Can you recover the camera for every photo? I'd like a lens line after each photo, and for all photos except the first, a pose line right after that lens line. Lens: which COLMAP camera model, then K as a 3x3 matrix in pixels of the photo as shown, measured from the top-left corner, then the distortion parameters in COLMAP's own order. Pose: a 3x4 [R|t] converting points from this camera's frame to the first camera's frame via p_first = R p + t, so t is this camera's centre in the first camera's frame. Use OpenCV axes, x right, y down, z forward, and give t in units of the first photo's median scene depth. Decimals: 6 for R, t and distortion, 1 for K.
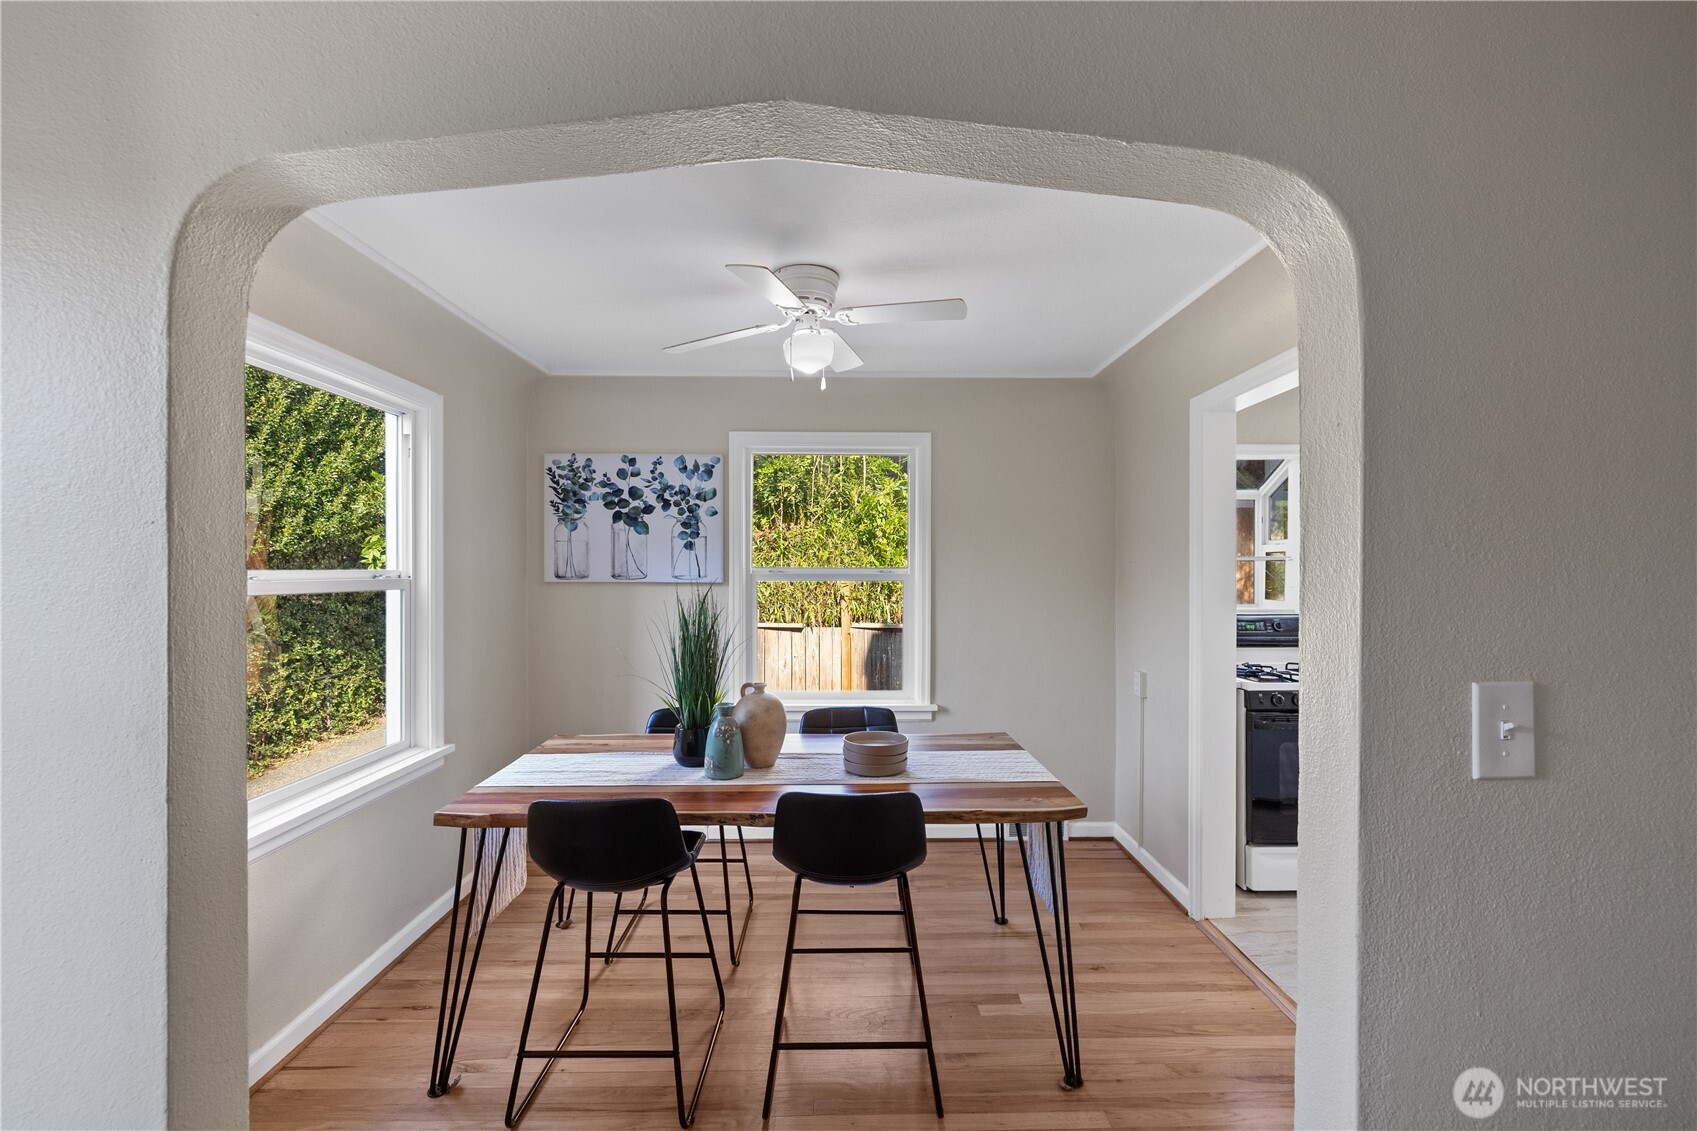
lens RADIAL K [[724.9, 0, 848.2], [0, 724.9, 565.6], [0, 0, 1]] dist [0.003211, 0.000403]
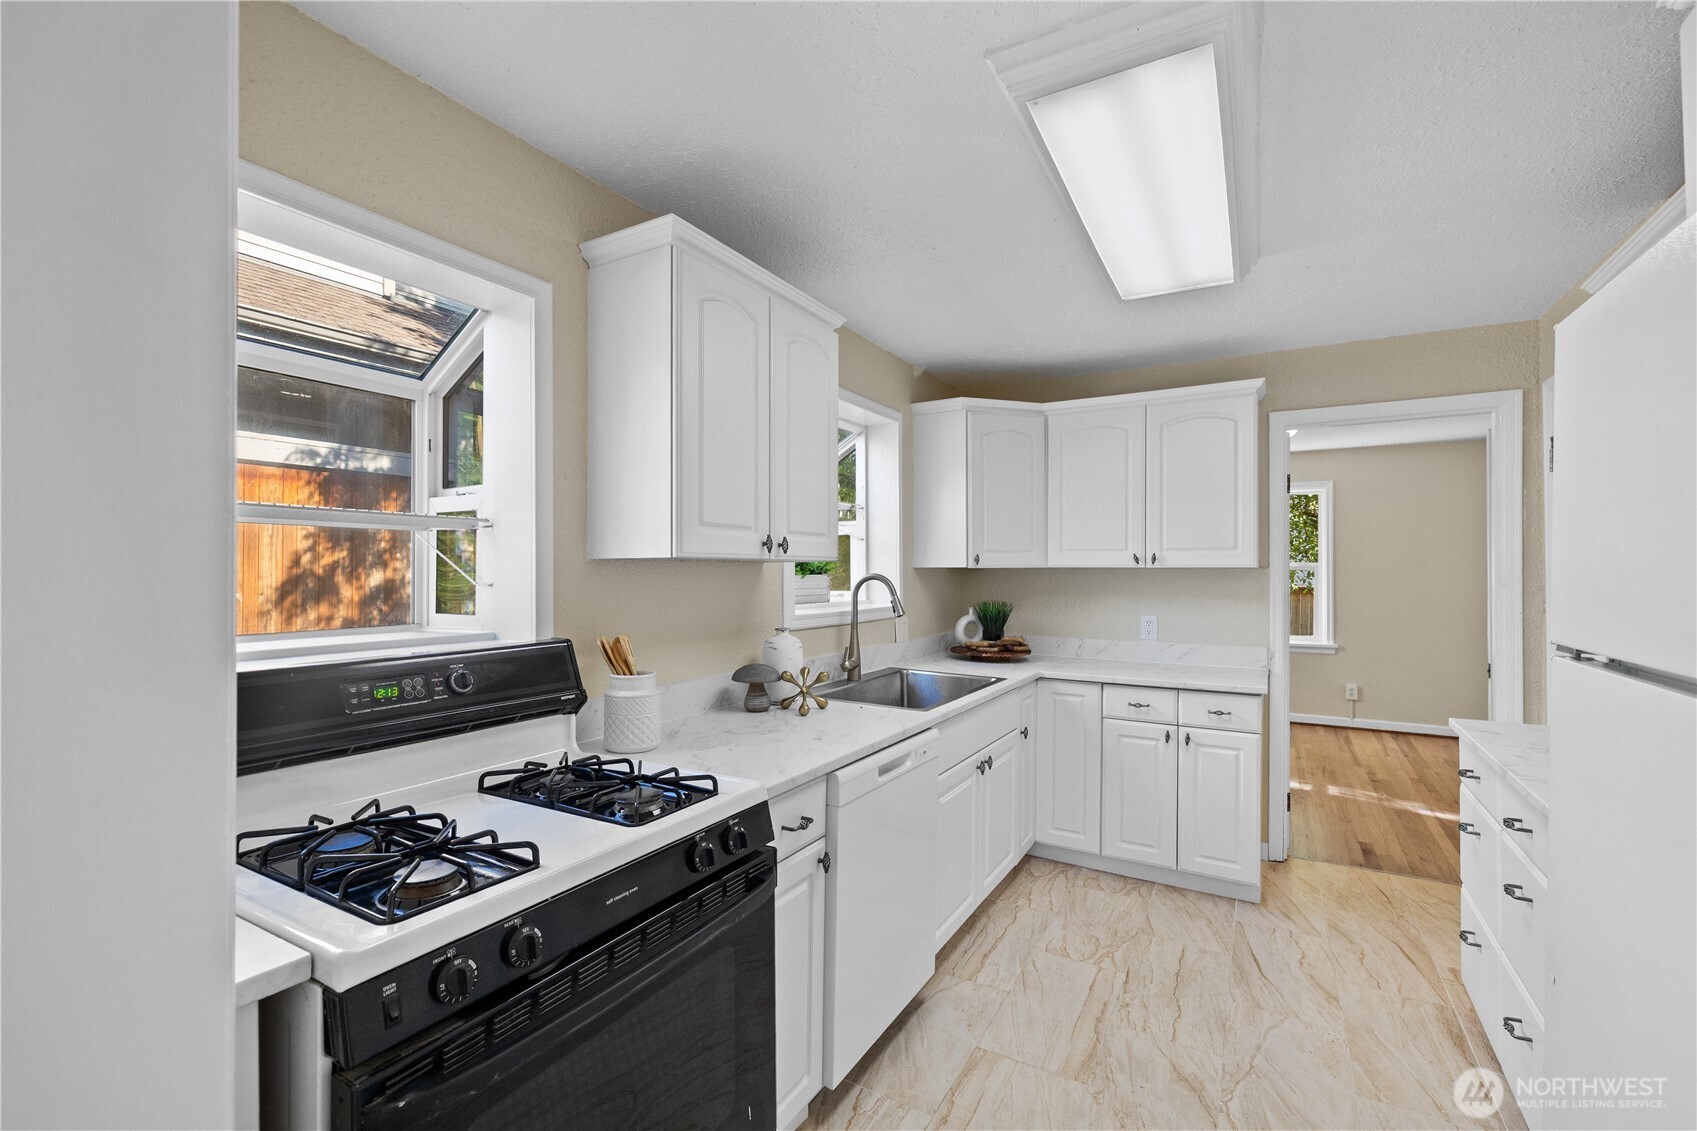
lens RADIAL K [[724.9, 0, 850.2], [0, 724.9, 571.1], [0, 0, 1]] dist [0.003211, 0.000403]
pose [[0.519248, 0.004358, 0.854613, 0.327275], [0.000995, 0.999983, -0.005704, 0.023302], [-0.854623, 0.003812, 0.519235, 0.550492]]
